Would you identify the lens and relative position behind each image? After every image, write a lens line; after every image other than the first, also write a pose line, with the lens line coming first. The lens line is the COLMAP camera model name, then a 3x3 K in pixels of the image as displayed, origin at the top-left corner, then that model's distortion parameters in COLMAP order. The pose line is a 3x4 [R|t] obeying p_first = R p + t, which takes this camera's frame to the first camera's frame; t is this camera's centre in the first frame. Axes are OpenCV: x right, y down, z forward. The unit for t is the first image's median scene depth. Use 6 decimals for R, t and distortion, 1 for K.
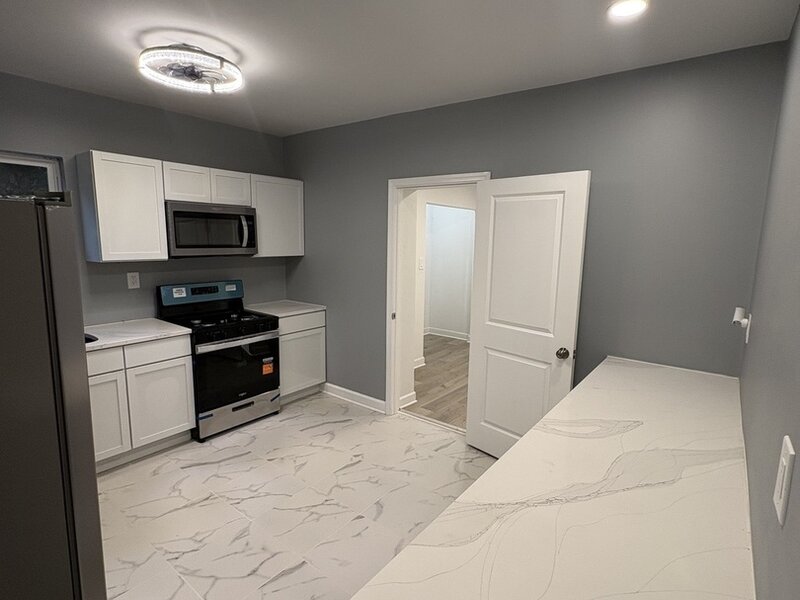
lens RADIAL K [[423.8, 0, 402.4], [0, 423.8, 300.1], [0, 0, 1]] dist [0.002682, -0.000327]
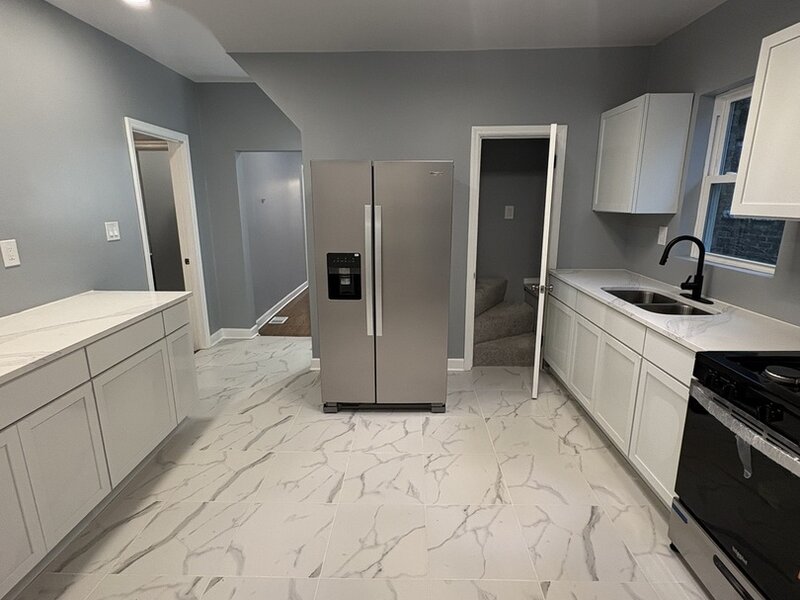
lens RADIAL K [[423.8, 0, 402.4], [0, 423.8, 300.1], [0, 0, 1]] dist [0.002682, -0.000327]
pose [[-0.801627, 0.117726, -0.586118, 0.066259], [-0.110127, 0.934561, 0.338332, -0.076308], [0.587593, 0.335763, -0.736205, 0.679528]]
